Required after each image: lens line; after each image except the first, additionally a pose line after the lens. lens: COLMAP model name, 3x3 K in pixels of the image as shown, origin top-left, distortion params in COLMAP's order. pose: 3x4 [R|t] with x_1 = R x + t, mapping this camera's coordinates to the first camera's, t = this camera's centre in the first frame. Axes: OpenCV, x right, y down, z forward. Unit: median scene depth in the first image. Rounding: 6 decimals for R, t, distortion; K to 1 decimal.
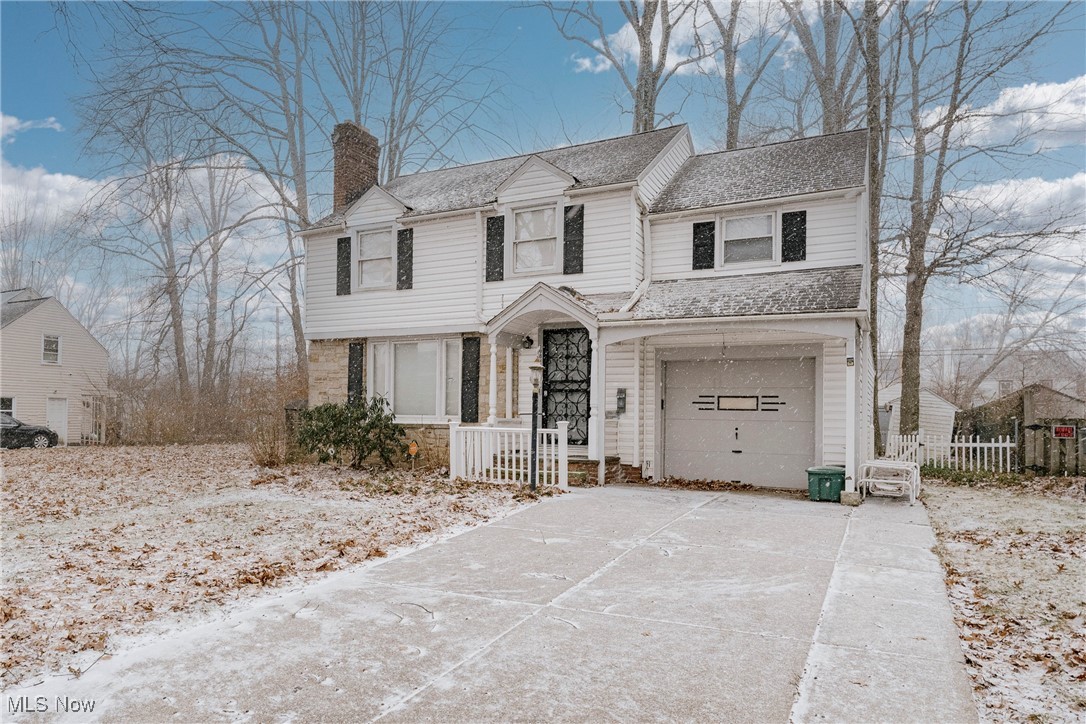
lens RADIAL K [[575.0, 0, 542.8], [0, 575.0, 360.0], [0, 0, 1]] dist [0.003234, -0.000489]
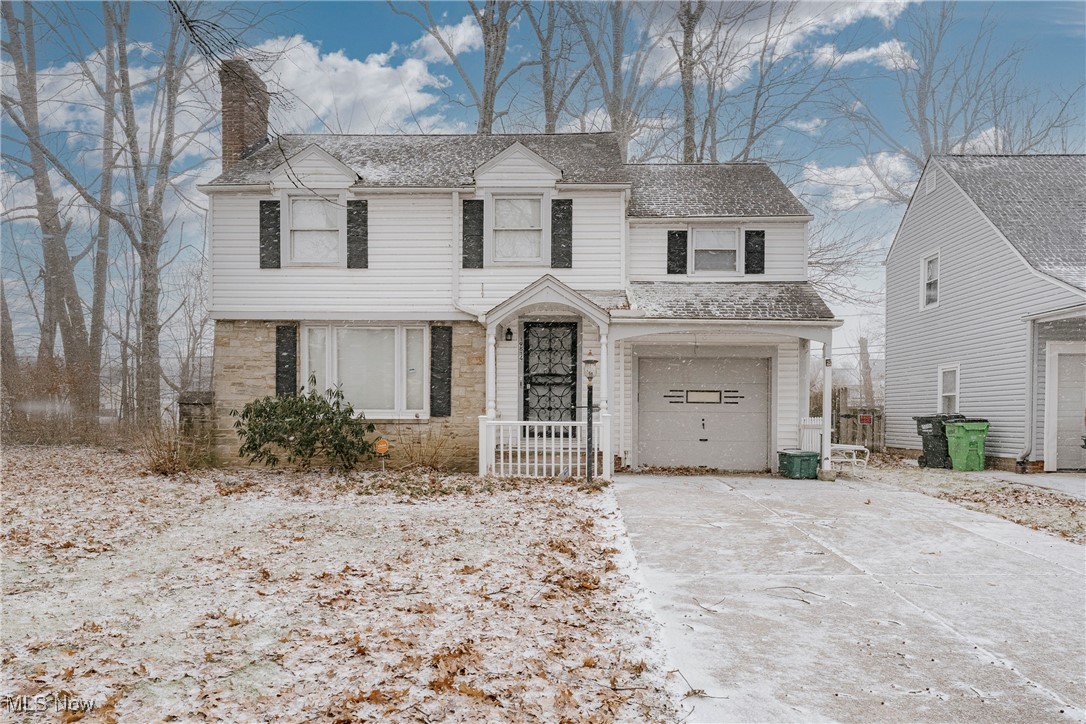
lens RADIAL K [[578.4, 0, 542.8], [0, 578.4, 369.2], [0, 0, 1]] dist [-0.001941, -0.000371]
pose [[0.929330, 0.019981, 0.368709, -0.344309], [-0.029490, 0.999362, 0.020173, 0.007460], [-0.368070, -0.029620, 0.929326, 0.068015]]
